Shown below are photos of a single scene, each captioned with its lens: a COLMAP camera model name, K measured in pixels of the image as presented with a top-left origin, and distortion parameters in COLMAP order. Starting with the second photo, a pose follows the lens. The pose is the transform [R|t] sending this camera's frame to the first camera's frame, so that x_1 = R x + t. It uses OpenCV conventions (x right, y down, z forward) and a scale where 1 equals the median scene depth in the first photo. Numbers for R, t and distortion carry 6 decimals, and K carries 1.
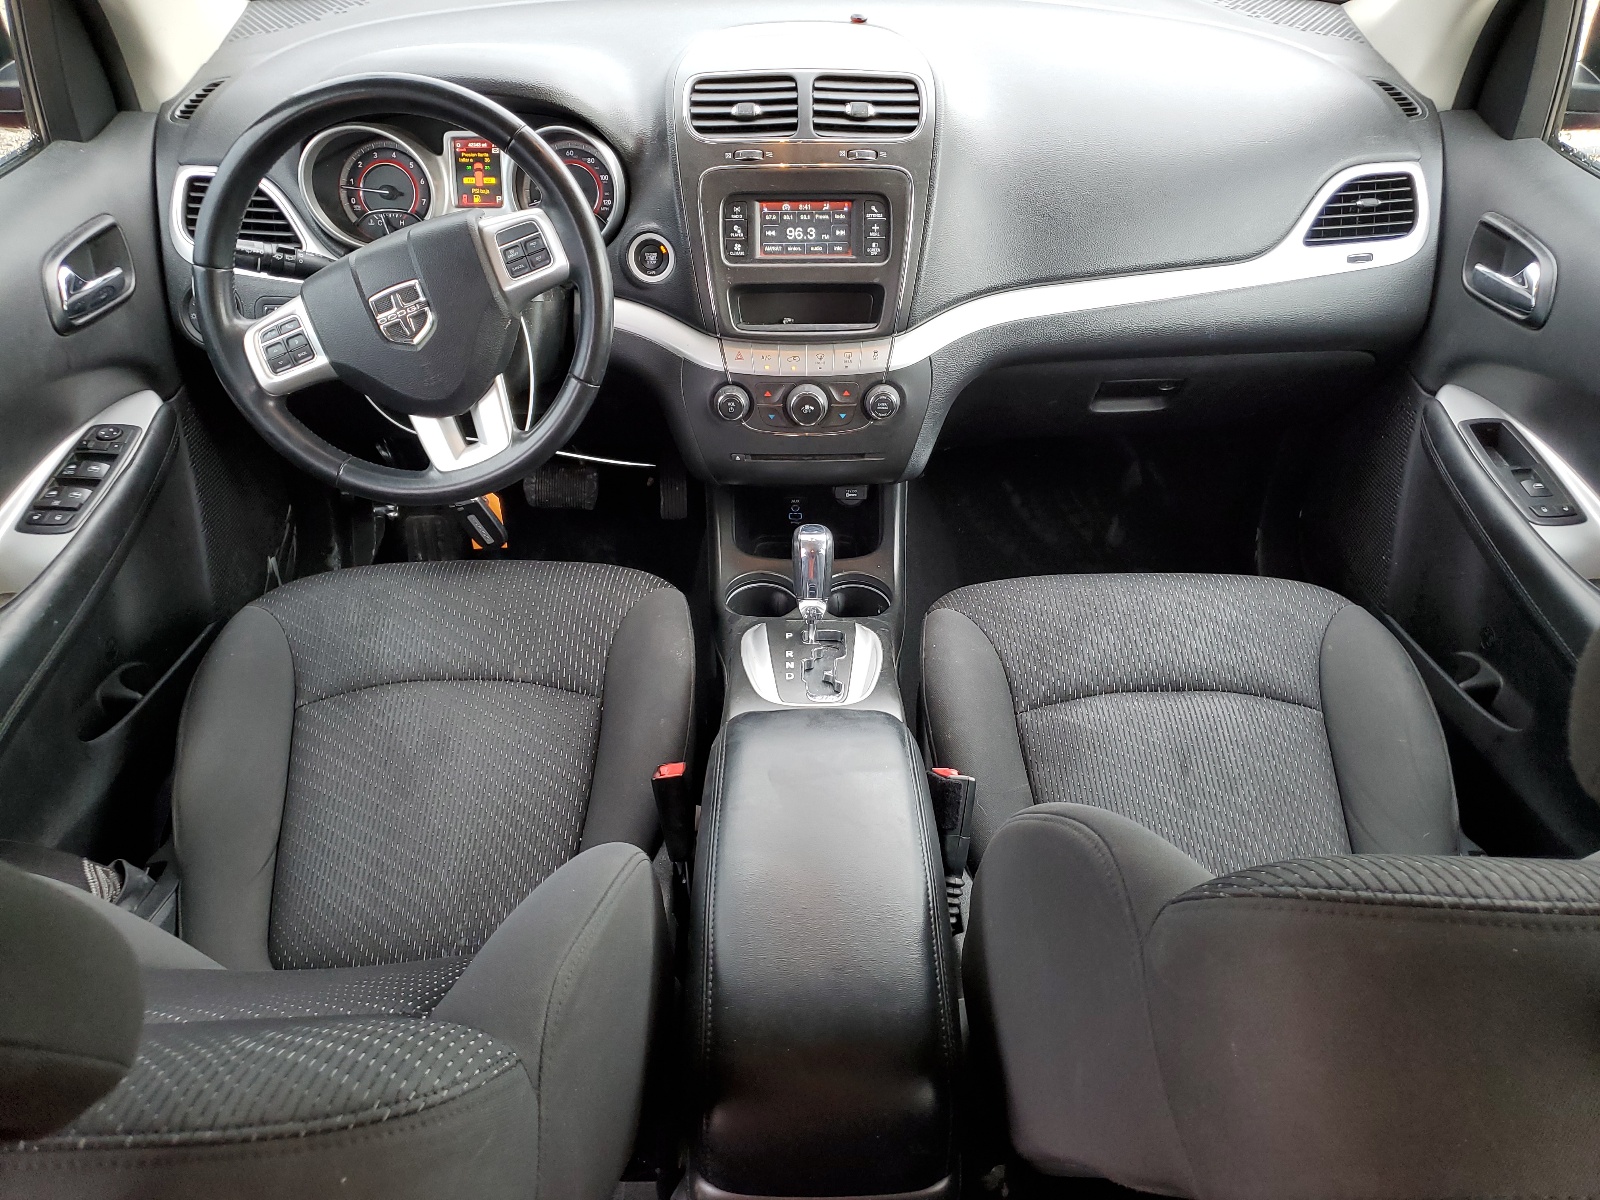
lens RADIAL K [[1212.1, 0, 807.4], [0, 1212.1, 598.7], [0, 0, 1]] dist [0.007264, 0.002771]
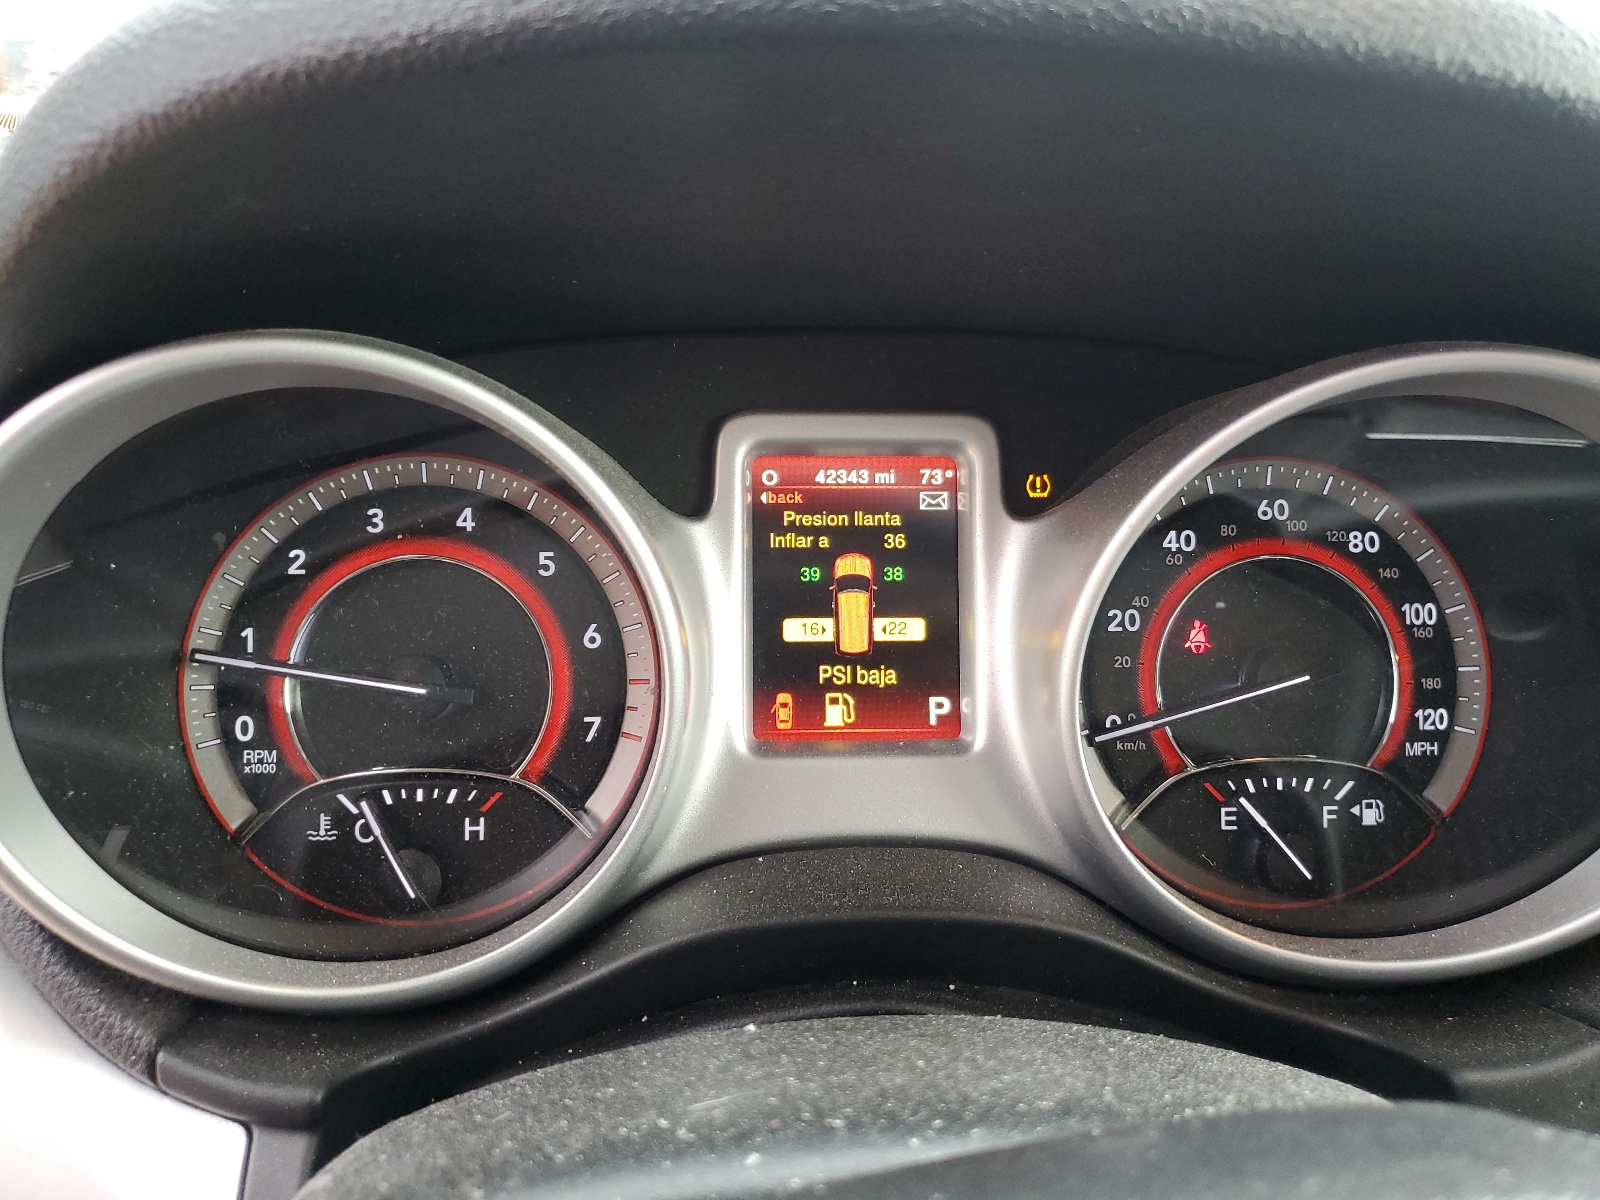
lens RADIAL K [[1212.1, 0, 794.8], [0, 1212.1, 594.4], [0, 0, 1]] dist [0.007264, 0.002771]
pose [[0.996021, -0.003563, 0.089051, -0.300857], [0.031165, 0.950044, -0.310556, -0.283826], [-0.083496, 0.312095, 0.946375, 0.794839]]
